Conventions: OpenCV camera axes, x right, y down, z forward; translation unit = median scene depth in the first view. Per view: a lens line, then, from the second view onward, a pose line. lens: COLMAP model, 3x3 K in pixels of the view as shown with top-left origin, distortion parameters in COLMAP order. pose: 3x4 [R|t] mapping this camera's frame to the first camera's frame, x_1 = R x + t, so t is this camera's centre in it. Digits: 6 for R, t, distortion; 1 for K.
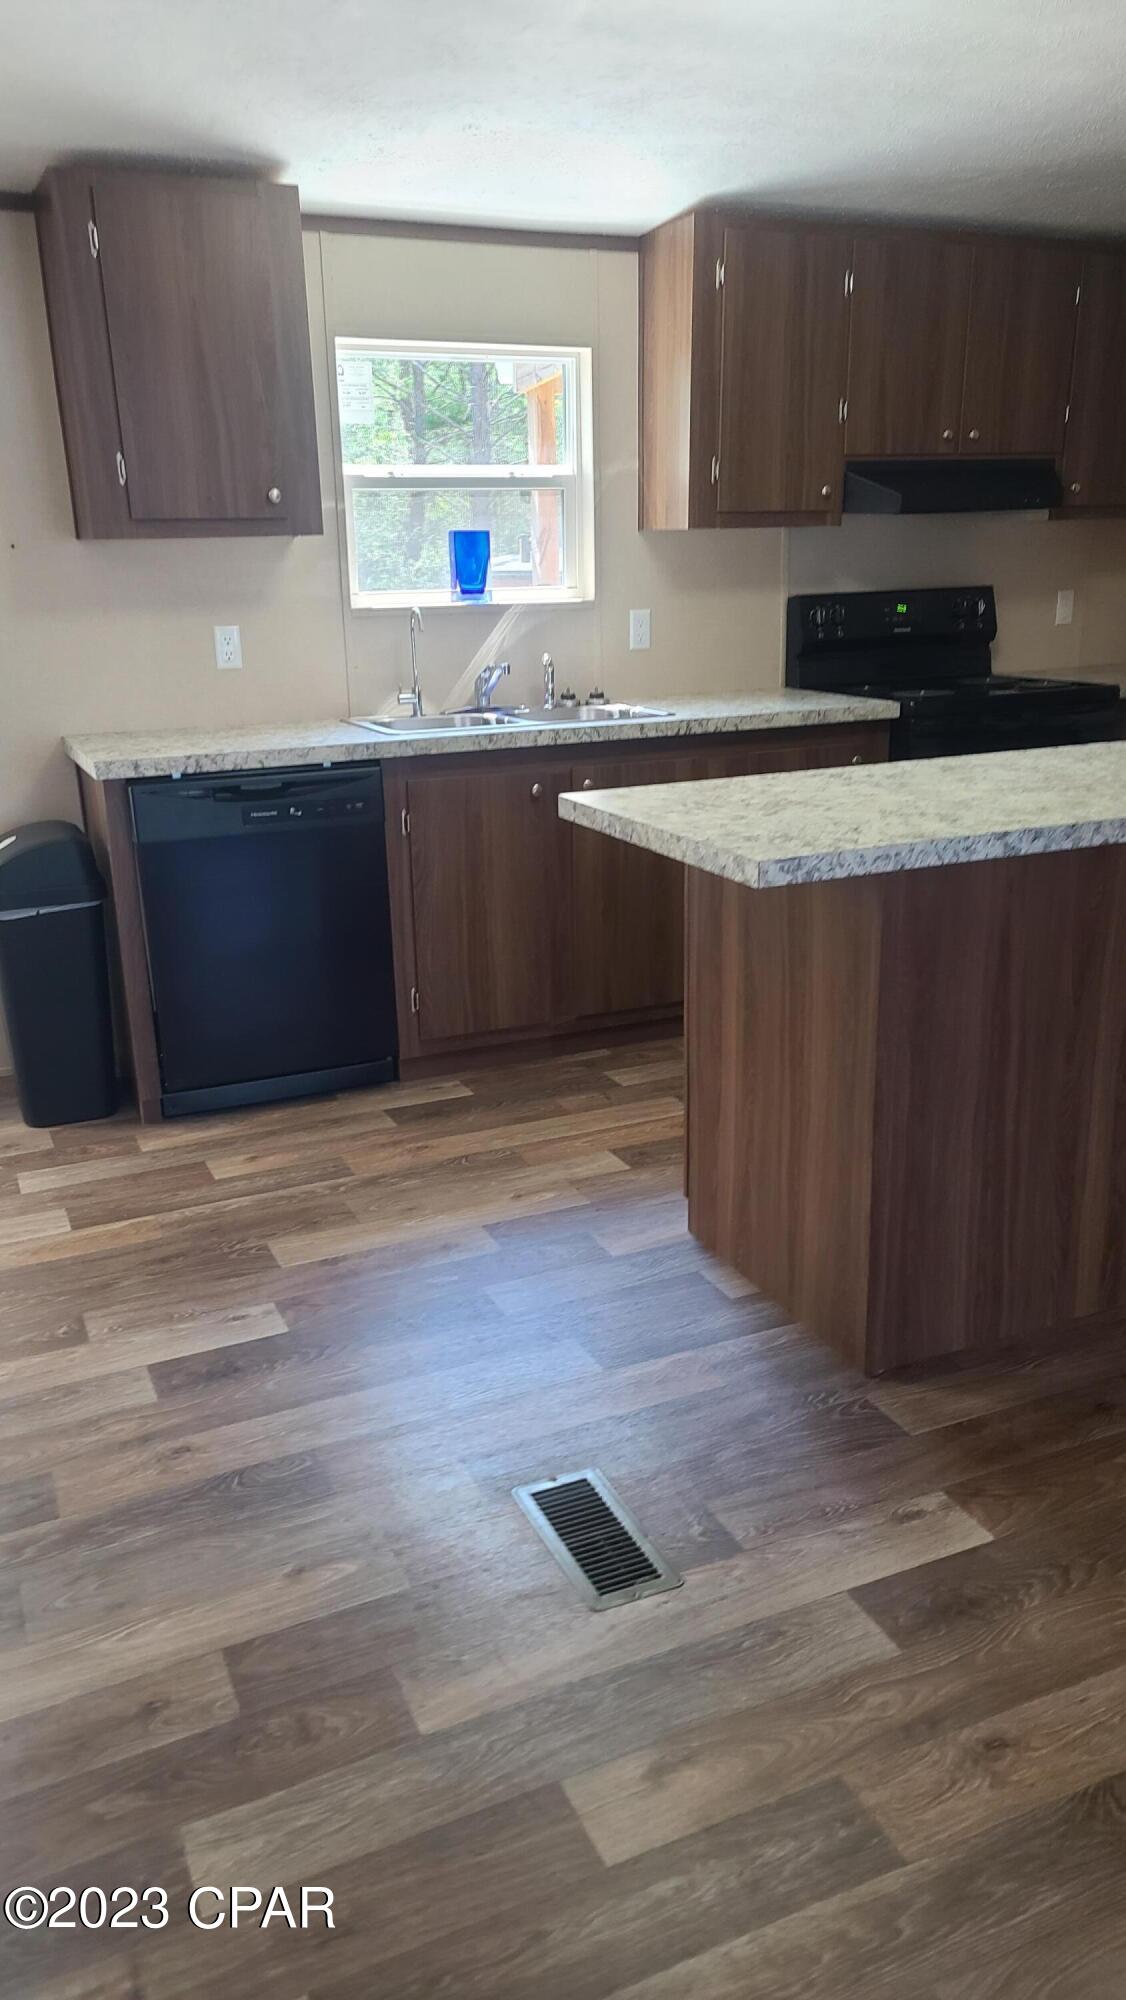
lens RADIAL K [[1434.2, 0, 568.3], [0, 1434.2, 1013.3], [0, 0, 1]] dist [0.046492, -0.005528]
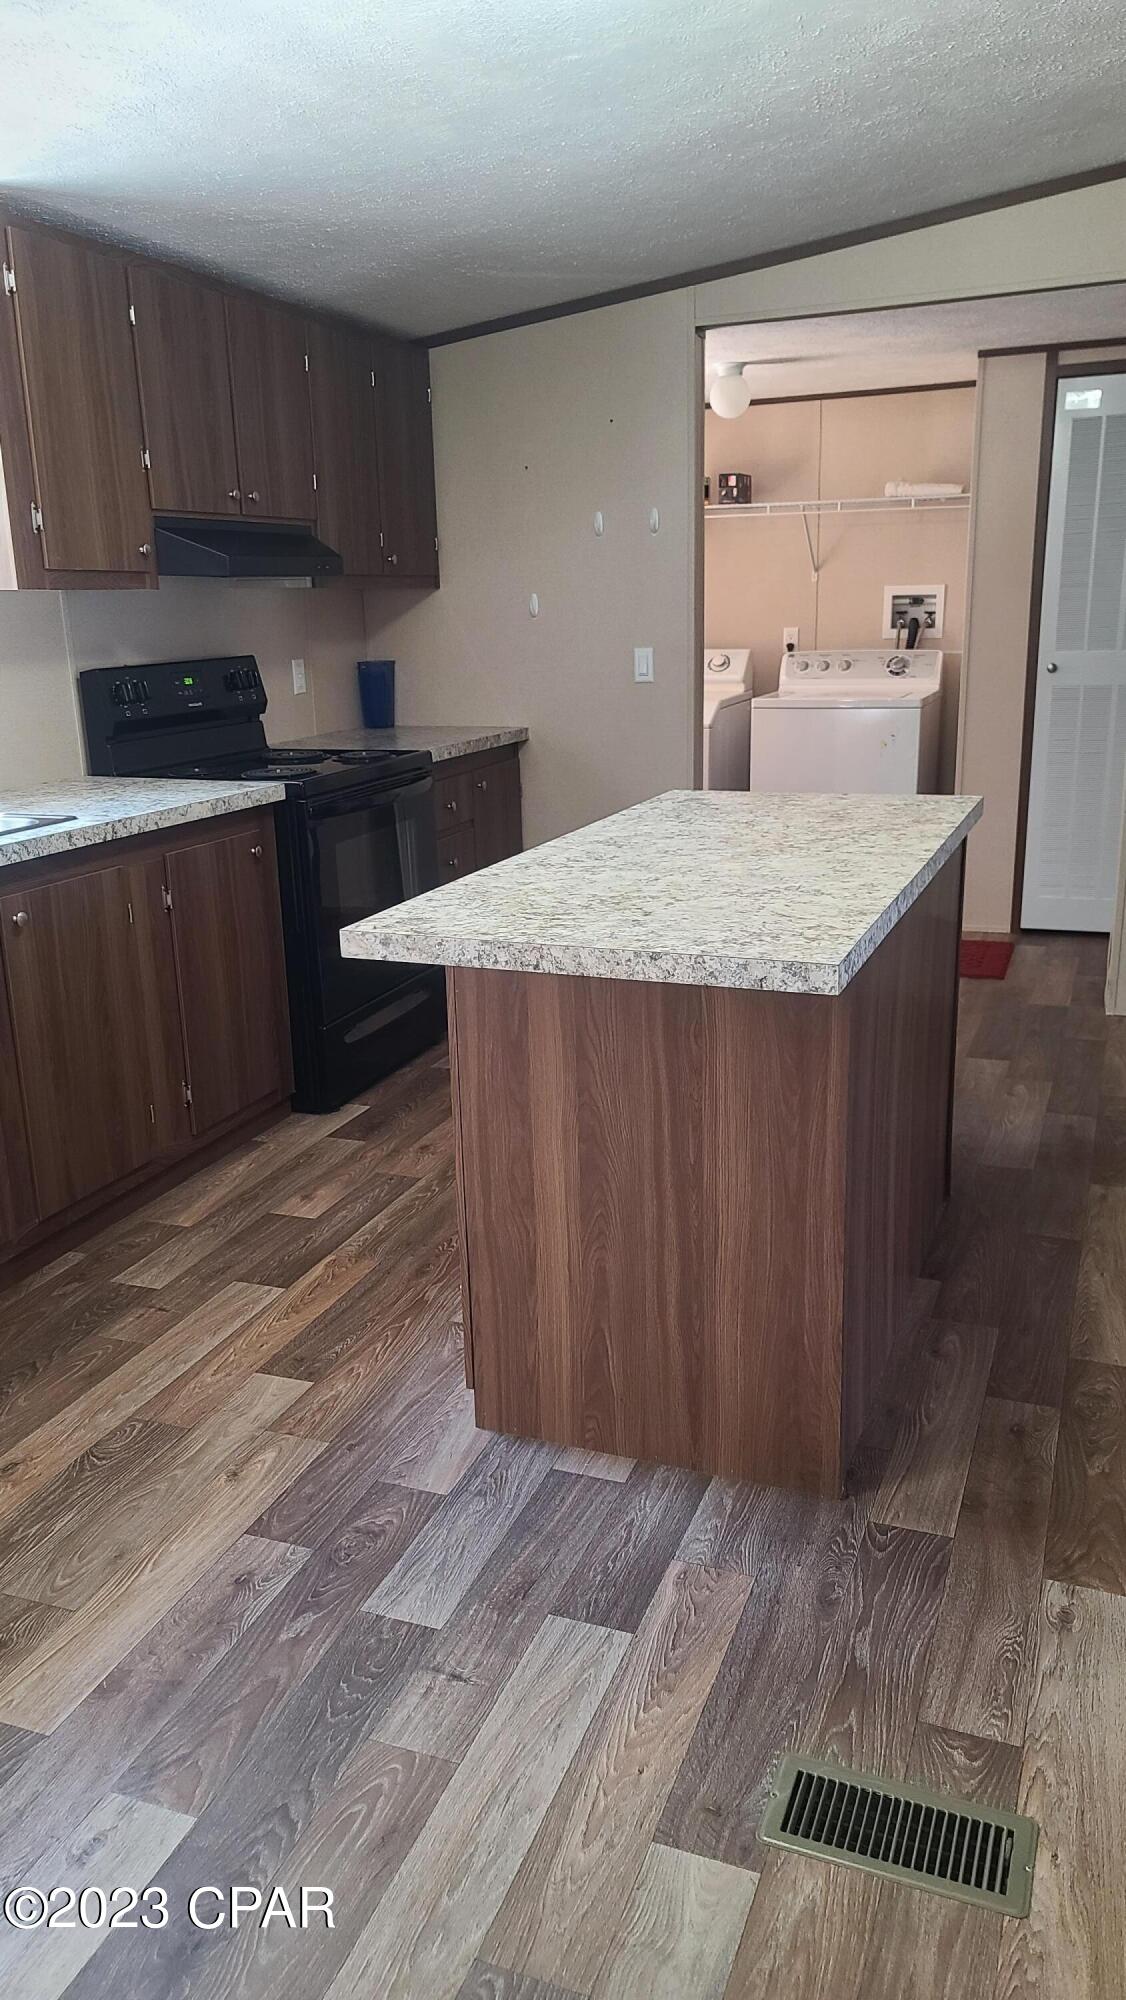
lens RADIAL K [[1434.2, 0, 554.5], [0, 1434.2, 1001.0], [0, 0, 1]] dist [0.046492, -0.005528]
pose [[0.711935, -0.180619, 0.678620, -0.349180], [0.217039, 0.975639, 0.031979, -0.090064], [-0.667864, 0.124520, 0.733793, 0.293190]]
